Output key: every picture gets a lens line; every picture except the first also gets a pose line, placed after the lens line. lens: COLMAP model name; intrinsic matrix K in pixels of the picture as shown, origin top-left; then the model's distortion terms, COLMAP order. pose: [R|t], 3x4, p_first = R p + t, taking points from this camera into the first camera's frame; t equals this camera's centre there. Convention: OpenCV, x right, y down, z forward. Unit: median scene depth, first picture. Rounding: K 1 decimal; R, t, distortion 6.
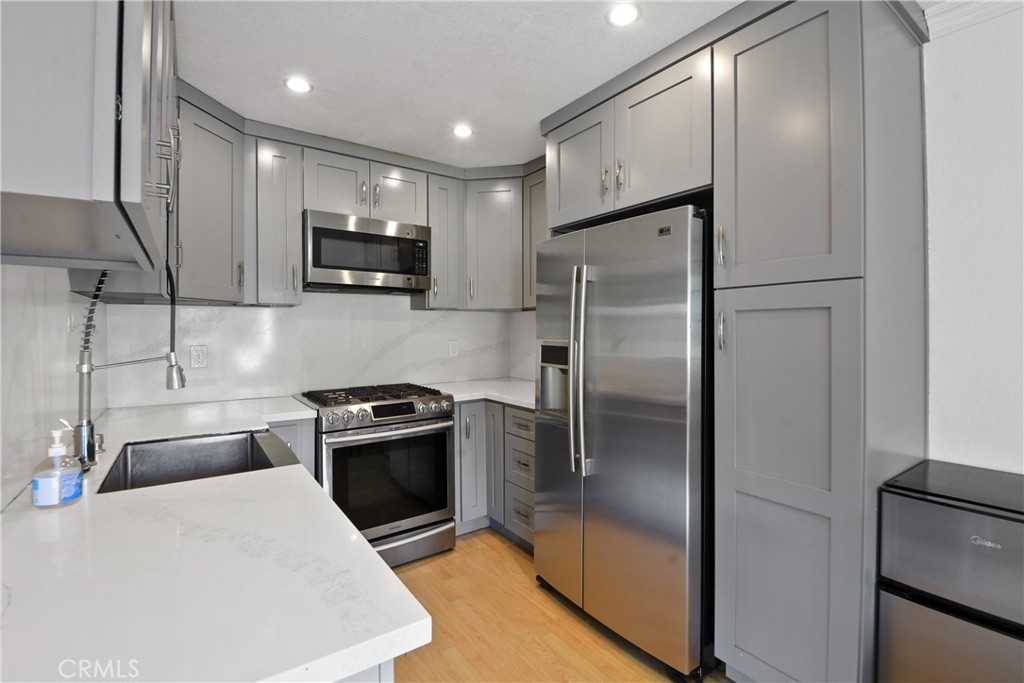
lens RADIAL K [[463.0, 0, 507.5], [0, 463.0, 327.3], [0, 0, 1]] dist [-0.001830, -0.006062]
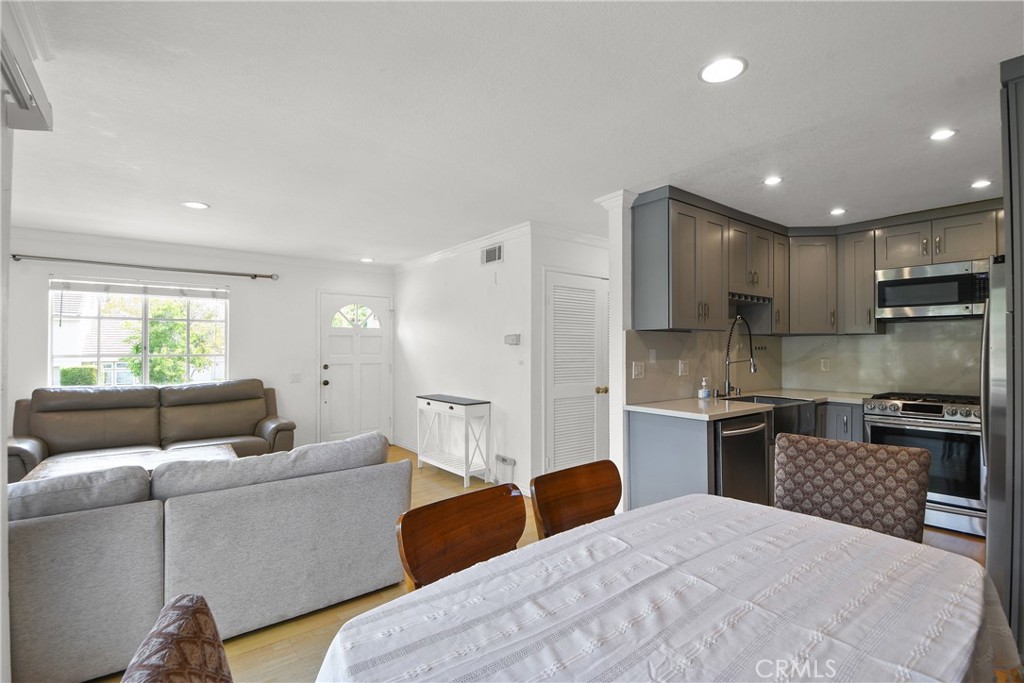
lens RADIAL K [[463.0, 0, 497.1], [0, 463.0, 348.9], [0, 0, 1]] dist [-0.001830, -0.006062]
pose [[0.049910, 0.001525, -0.998753, 1.028374], [0.004918, 0.999986, 0.001773, -0.006134], [0.998742, -0.005001, 0.049902, -0.315205]]
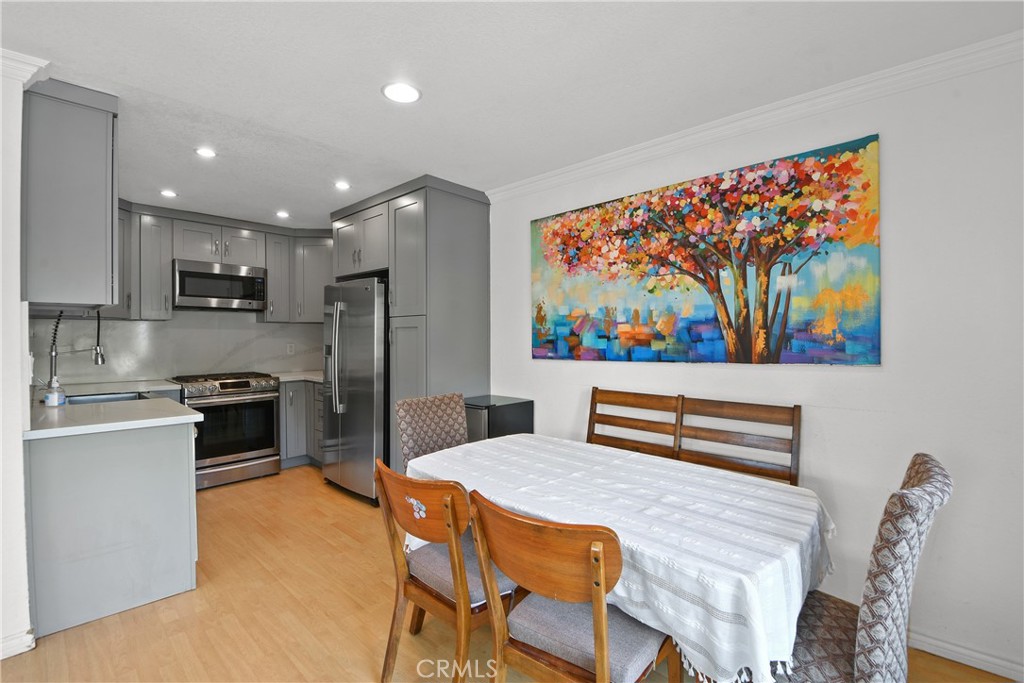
lens RADIAL K [[463.0, 0, 515.9], [0, 463.0, 338.9], [0, 0, 1]] dist [-0.001830, -0.006062]
pose [[0.978514, 0.001655, 0.206175, 0.377489], [-0.003745, 0.999946, 0.009745, -0.004081], [-0.206147, -0.010307, 0.978467, -0.777413]]
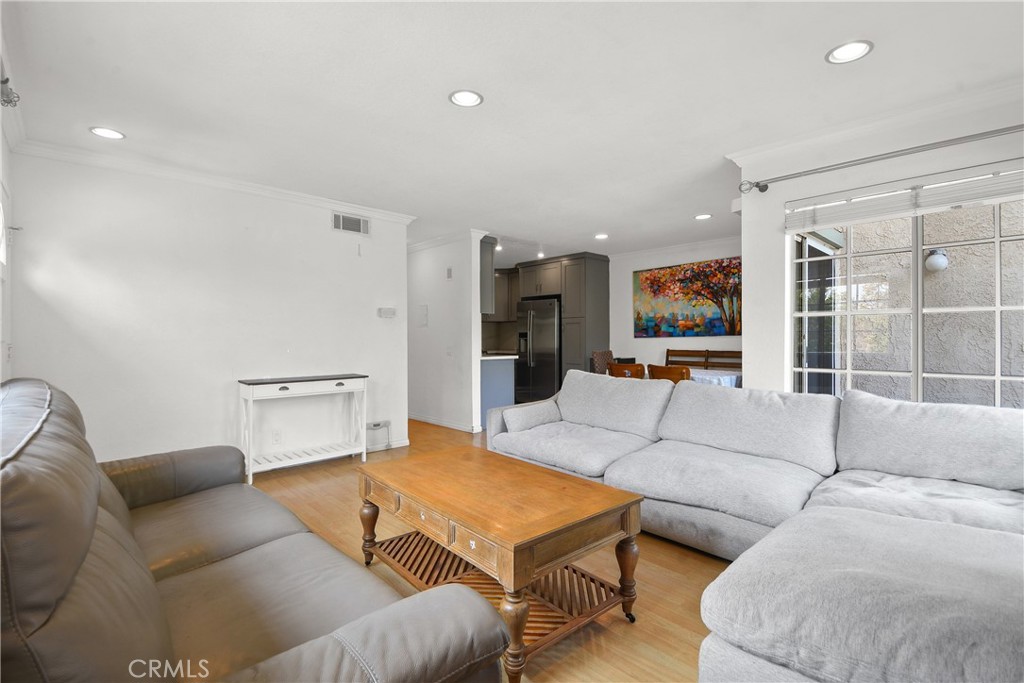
lens RADIAL K [[463.0, 0, 518.3], [0, 463.0, 335.7], [0, 0, 1]] dist [-0.001830, -0.006062]
pose [[0.987651, 0.002048, 0.156656, -0.412127], [-0.001839, 0.999997, -0.001479, 0.058278], [-0.156659, 0.001173, 0.987652, -2.094120]]
